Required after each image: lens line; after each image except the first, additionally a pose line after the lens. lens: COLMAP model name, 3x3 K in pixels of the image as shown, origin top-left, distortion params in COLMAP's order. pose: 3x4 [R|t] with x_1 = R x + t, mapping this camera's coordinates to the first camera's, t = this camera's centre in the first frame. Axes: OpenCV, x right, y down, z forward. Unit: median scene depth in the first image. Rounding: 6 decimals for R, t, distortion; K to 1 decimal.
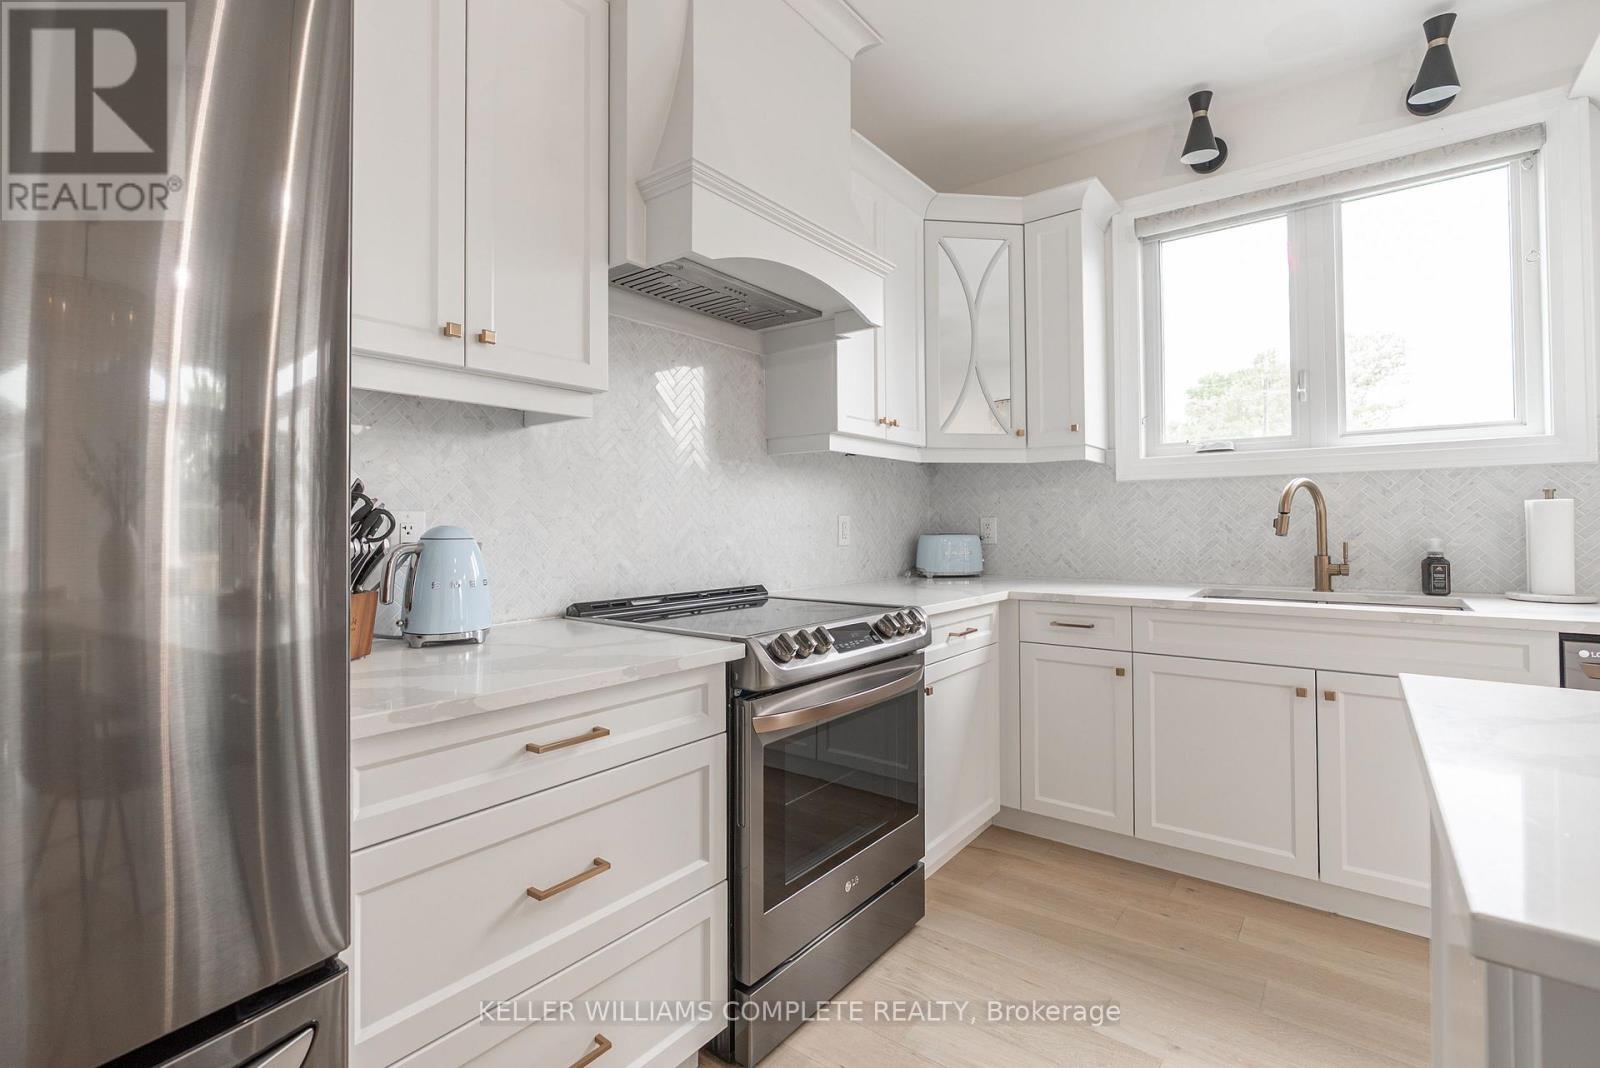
lens RADIAL K [[729.7, 0, 799.5], [0, 729.7, 511.8], [0, 0, 1]] dist [-0.005062, 0.000967]
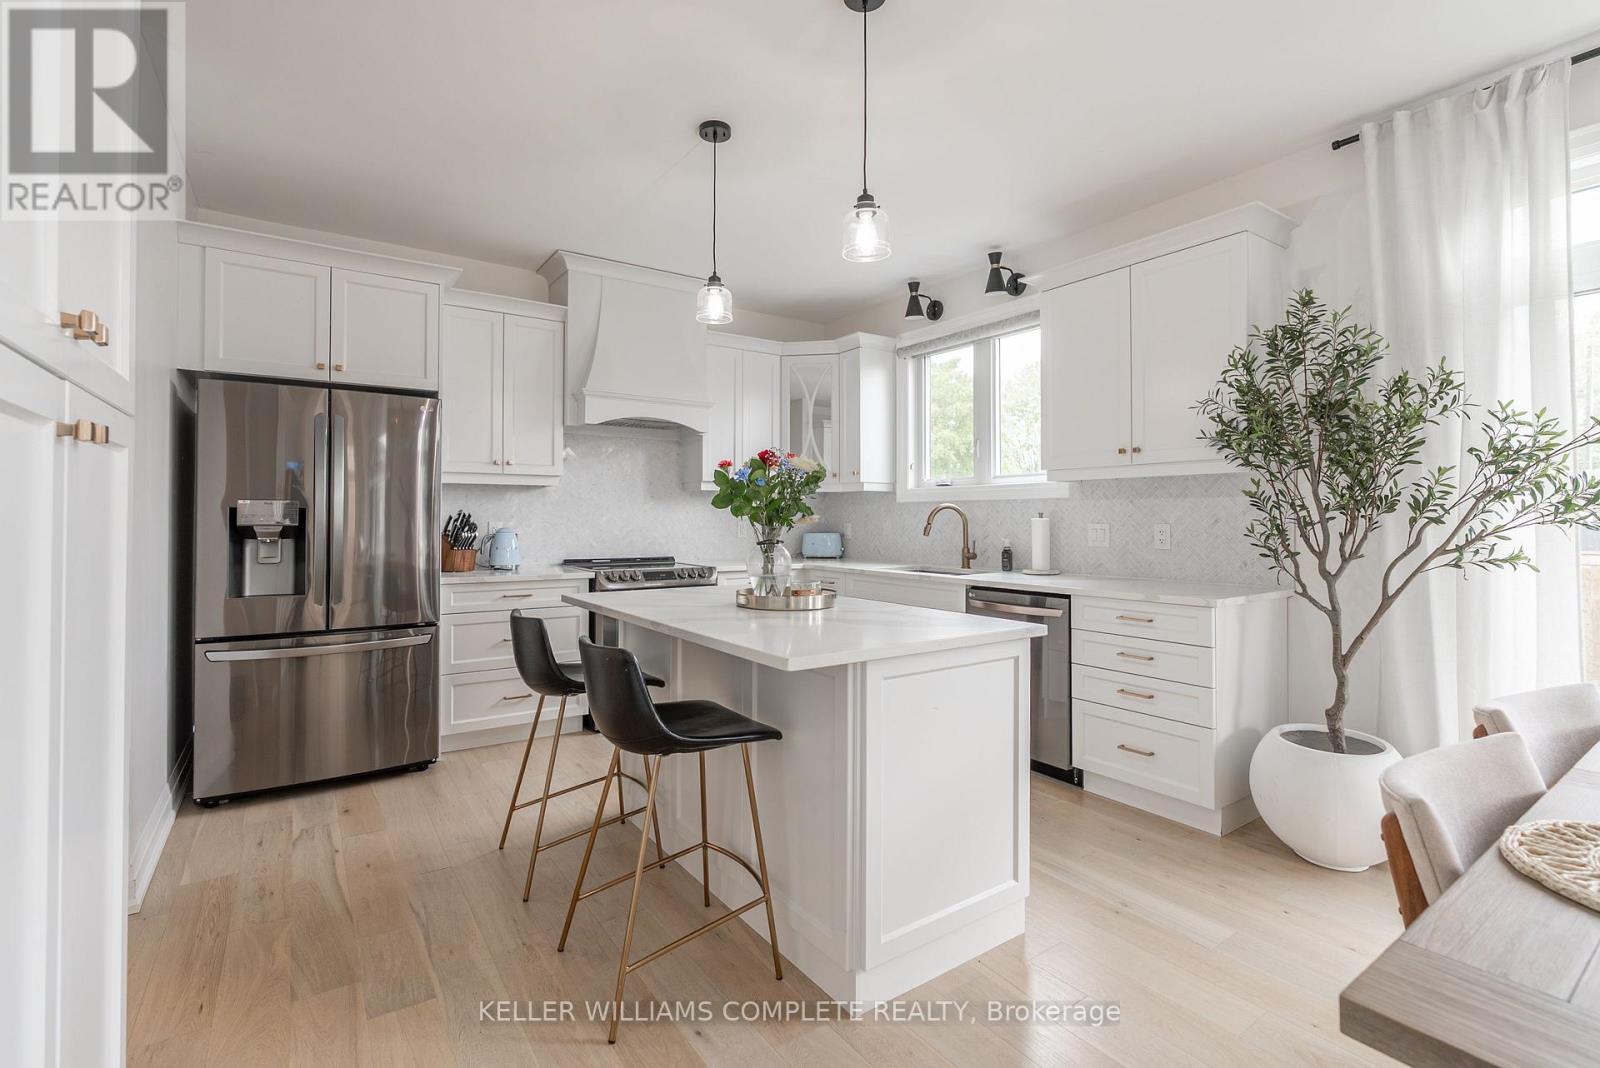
lens RADIAL K [[729.7, 0, 800.6], [0, 729.7, 520.4], [0, 0, 1]] dist [-0.005062, 0.000967]
pose [[0.955073, 0.008134, -0.296258, 0.878043], [-0.002241, 0.999793, 0.020225, -0.041631], [0.296362, -0.018653, 0.954894, -0.815595]]
